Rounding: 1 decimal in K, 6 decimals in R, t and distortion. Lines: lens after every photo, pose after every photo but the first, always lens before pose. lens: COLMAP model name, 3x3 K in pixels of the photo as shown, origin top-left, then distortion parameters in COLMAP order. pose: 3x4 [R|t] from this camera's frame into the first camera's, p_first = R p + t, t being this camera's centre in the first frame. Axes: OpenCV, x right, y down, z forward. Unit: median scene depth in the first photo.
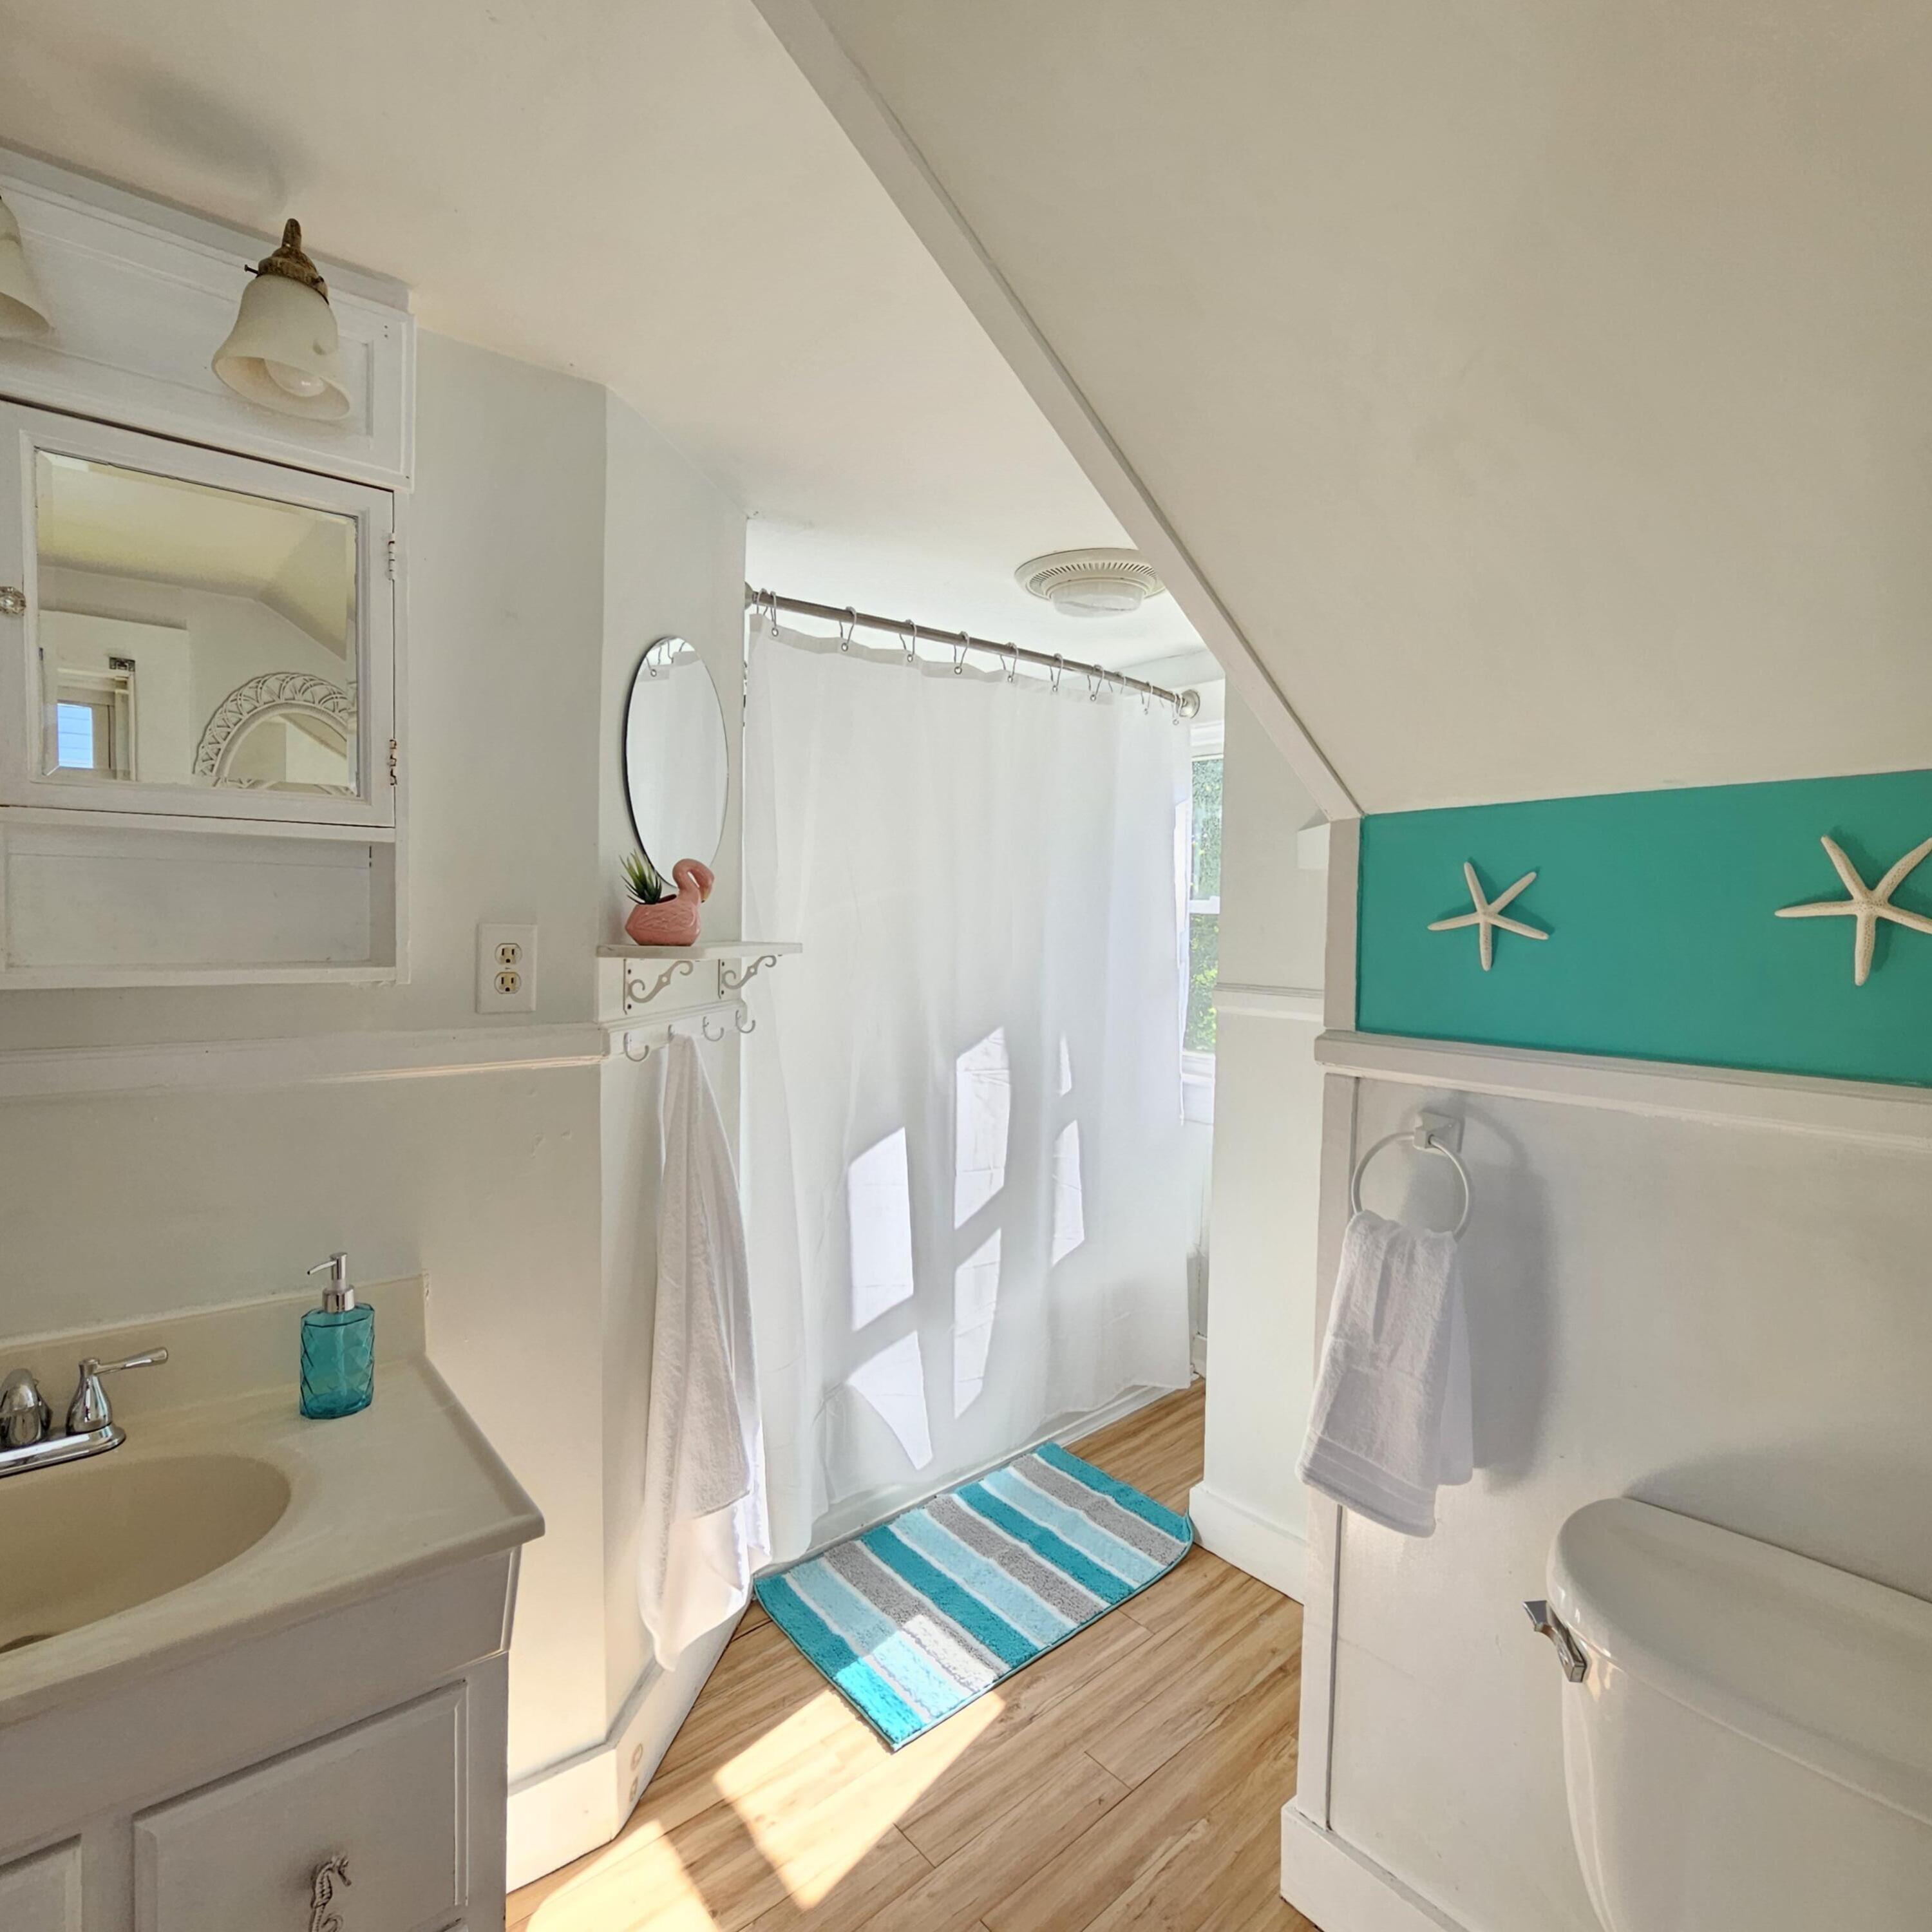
lens RADIAL K [[1015.5, 0, 966.0], [0, 1015.5, 966.0], [0, 0, 1]] dist [-0.092057, -0.000079]
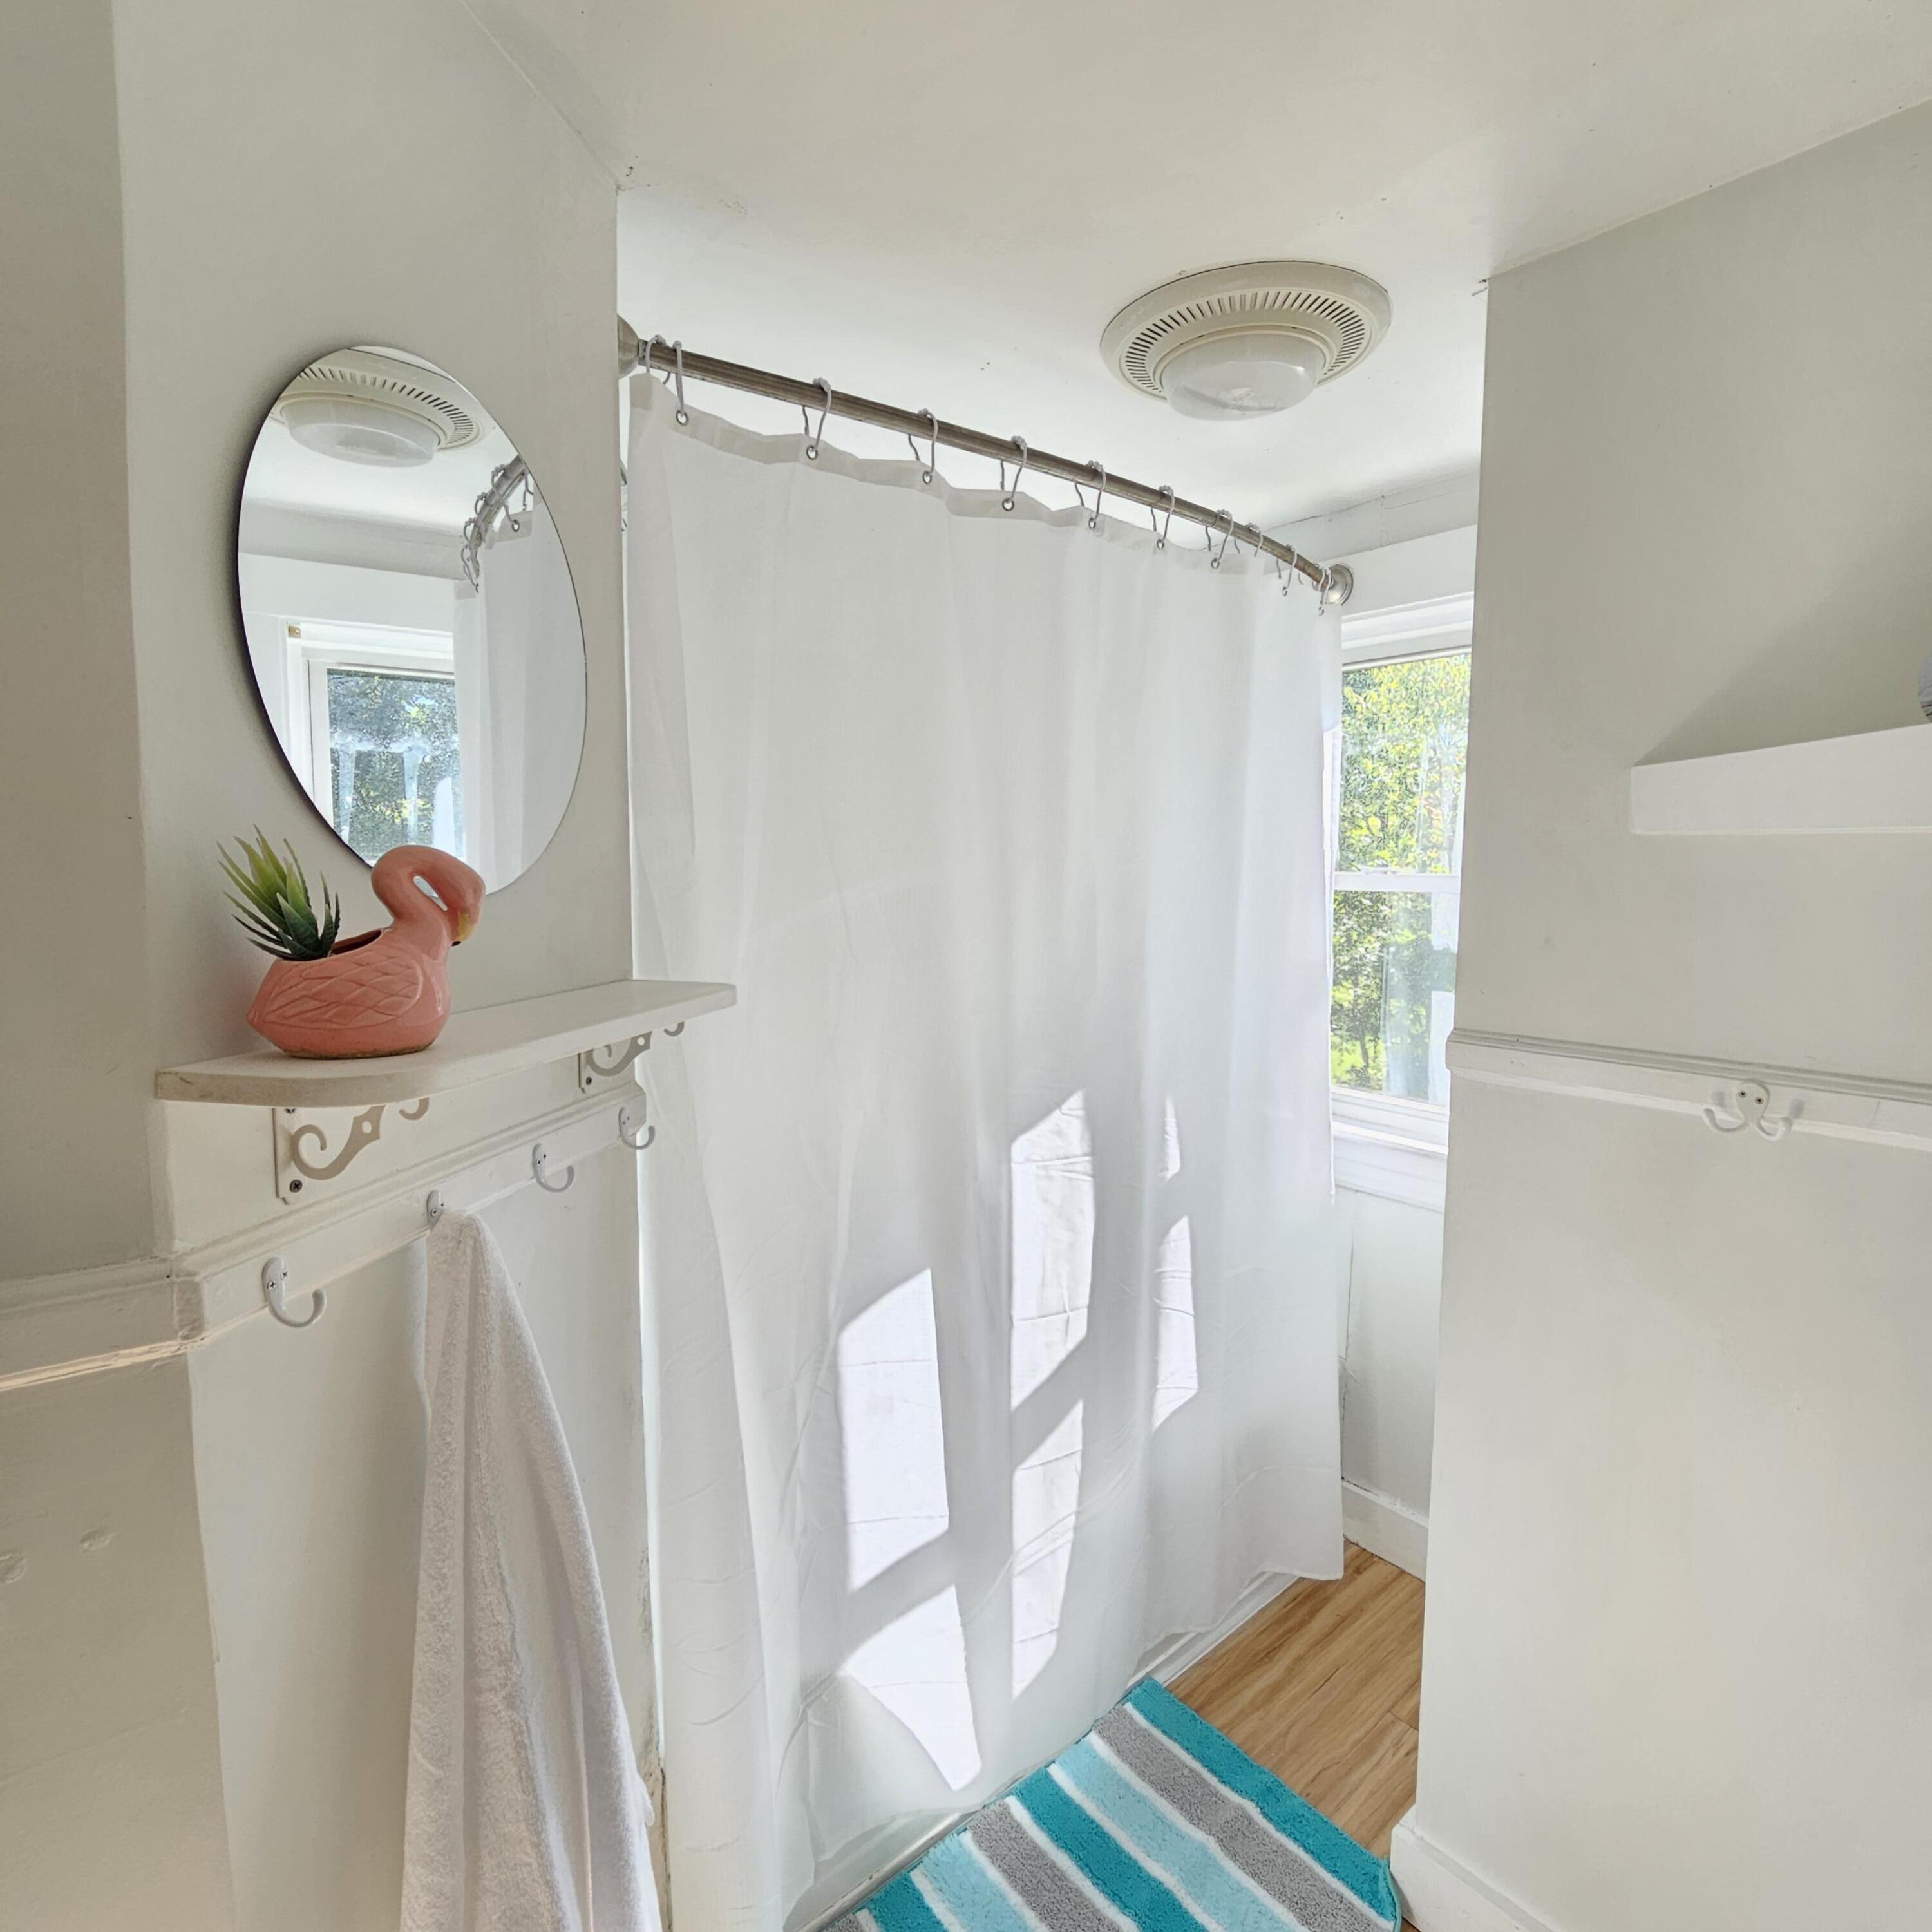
lens RADIAL K [[1030.7, 0, 966.0], [0, 1030.7, 966.0], [0, 0, 1]] dist [-0.030693, -0.000103]
pose [[0.999624, -0.011179, -0.025024, -0.020580], [0.012261, 0.998977, 0.043521, -0.047449], [0.024511, -0.043812, 0.998739, 0.380197]]
